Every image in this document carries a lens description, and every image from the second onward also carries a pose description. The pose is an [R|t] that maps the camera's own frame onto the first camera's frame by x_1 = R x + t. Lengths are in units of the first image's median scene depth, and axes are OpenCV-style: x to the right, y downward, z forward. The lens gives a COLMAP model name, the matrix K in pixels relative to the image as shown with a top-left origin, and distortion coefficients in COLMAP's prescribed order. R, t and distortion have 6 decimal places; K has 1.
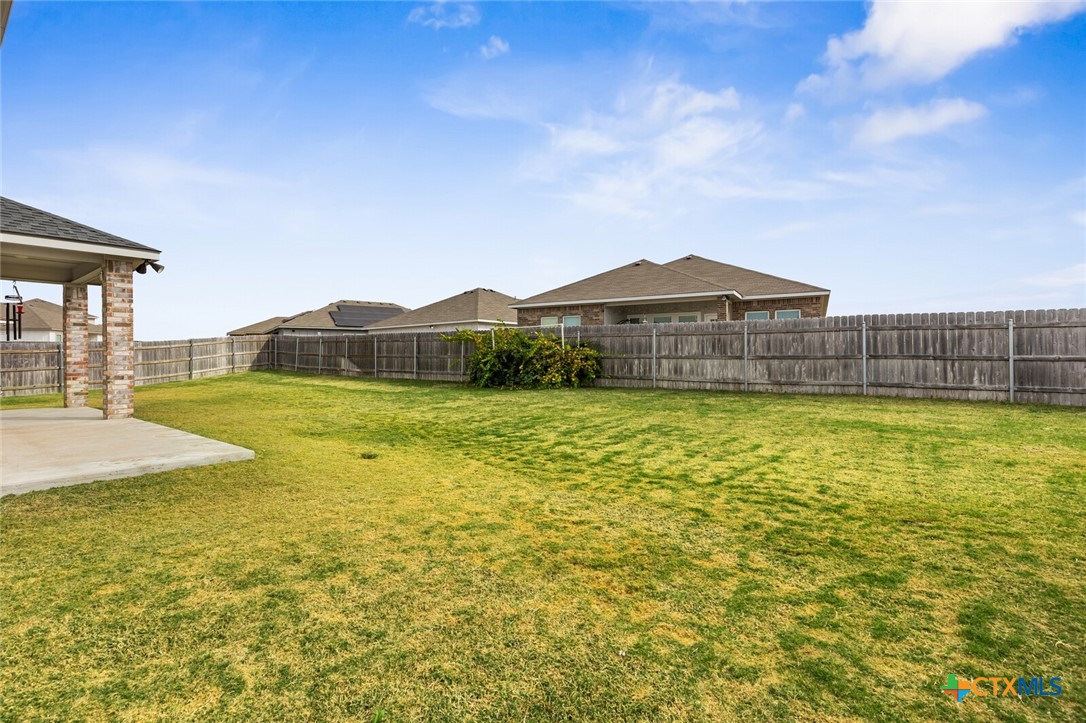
lens RADIAL K [[489.8, 0, 542.9], [0, 489.8, 357.7], [0, 0, 1]] dist [0.002563, 0.000177]
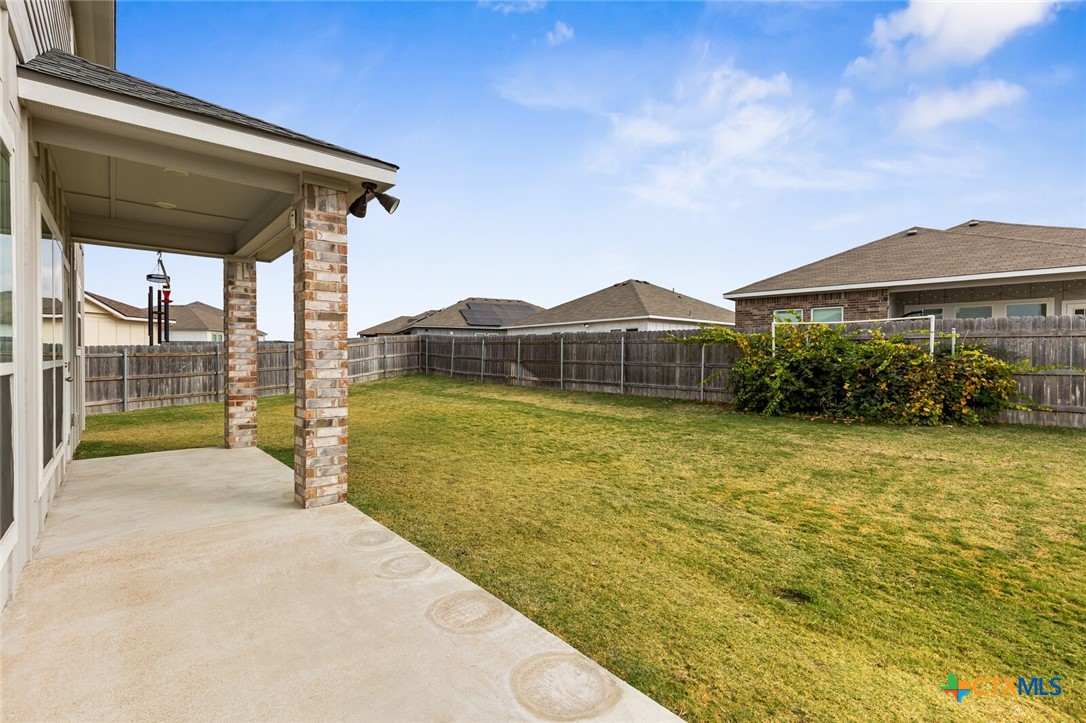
lens RADIAL K [[496.0, 0, 538.2], [0, 496.0, 362.1], [0, 0, 1]] dist [0.015457, -0.000218]
pose [[0.979610, 0.009575, -0.200681, -0.315502], [-0.007600, 0.999915, 0.010610, -0.016032], [0.200765, -0.008868, 0.979599, 0.314978]]
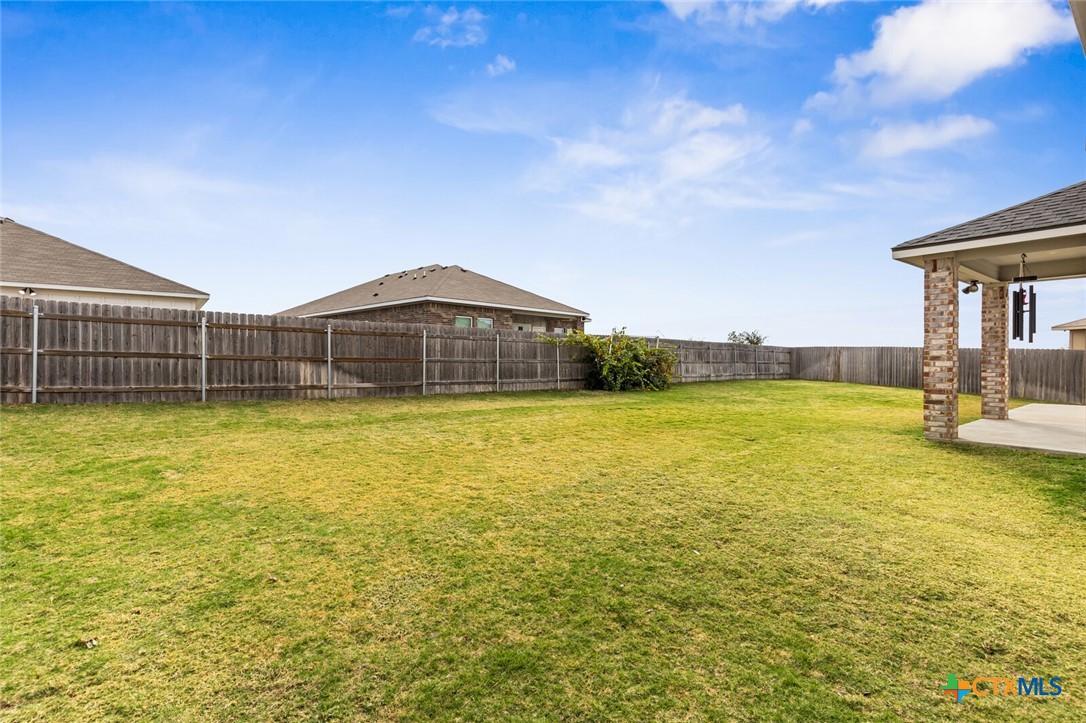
lens RADIAL K [[496.0, 0, 538.2], [0, 496.0, 362.1], [0, 0, 1]] dist [0.015457, -0.000218]
pose [[0.244131, -0.002432, 0.969739, -1.313882], [-0.003715, 0.999987, 0.003443, -0.004773], [-0.969735, -0.004443, 0.244119, 1.014521]]
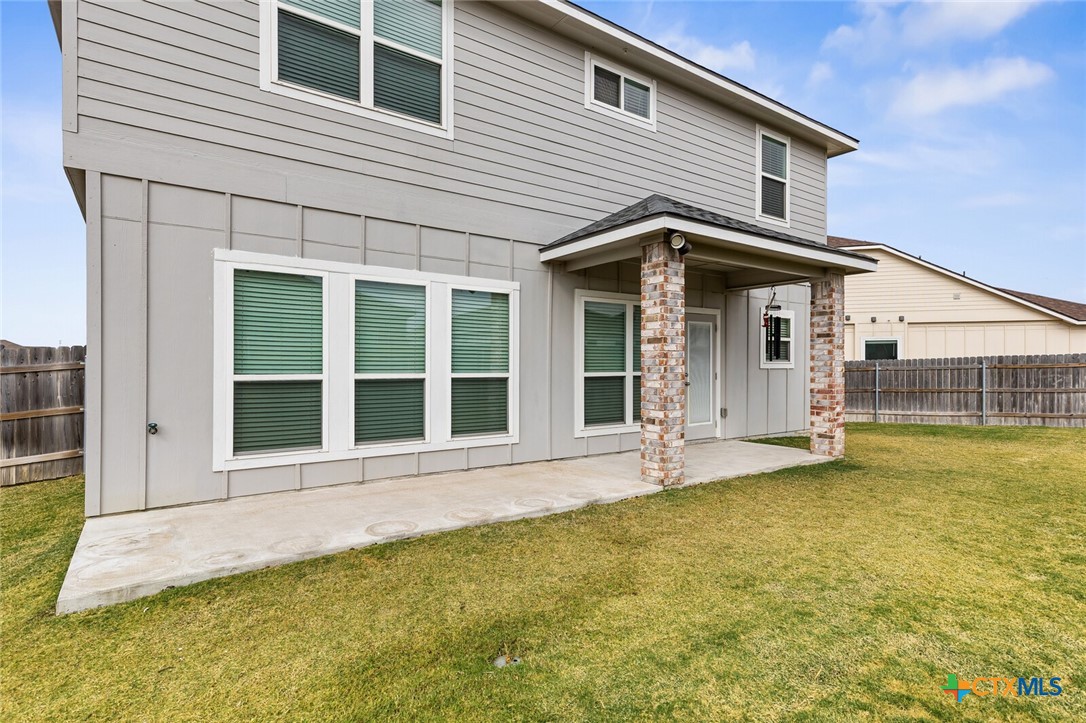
lens RADIAL K [[557.0, 0, 543.0], [0, 557.0, 361.5], [0, 0, 1]] dist [0.012518, 0.000133]
pose [[-0.277063, -0.000662, -0.960852, -0.058934], [0.000242, 1.000000, -0.000759, -0.022203], [0.960852, -0.000443, -0.277063, 0.611882]]
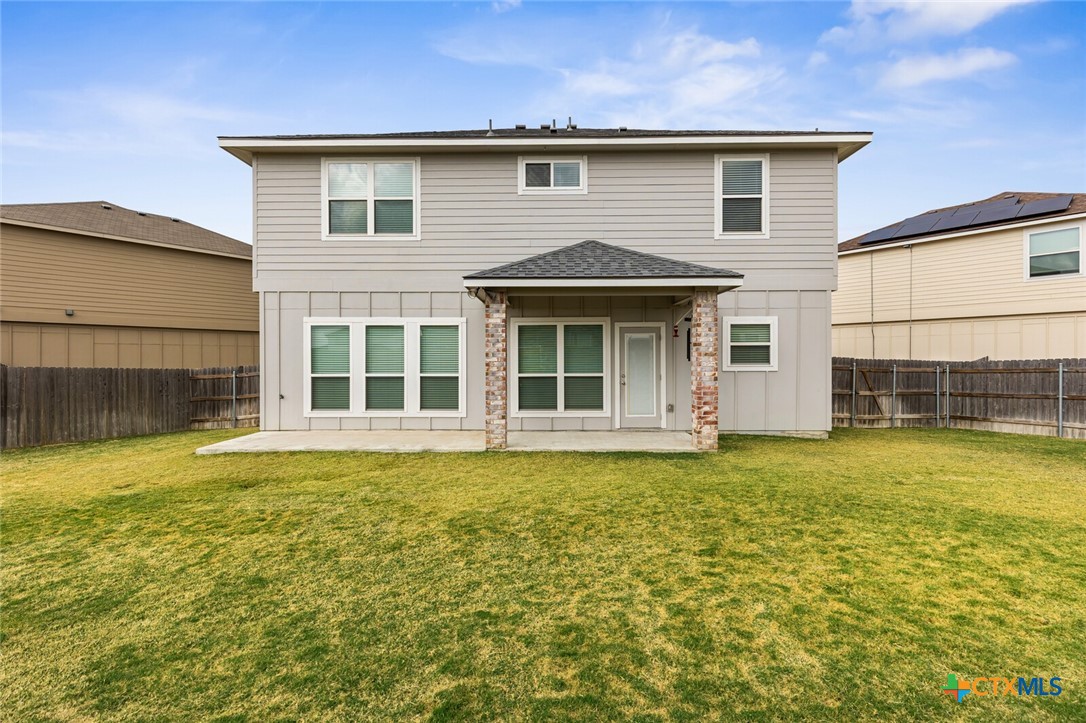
lens RADIAL K [[489.8, 0, 542.9], [0, 489.8, 357.7], [0, 0, 1]] dist [0.002563, 0.000177]
pose [[-0.792268, 0.006245, -0.610141, -0.188758], [0.007141, 0.999974, 0.000962, -0.035474], [0.610132, -0.003595, -0.792292, 1.080195]]
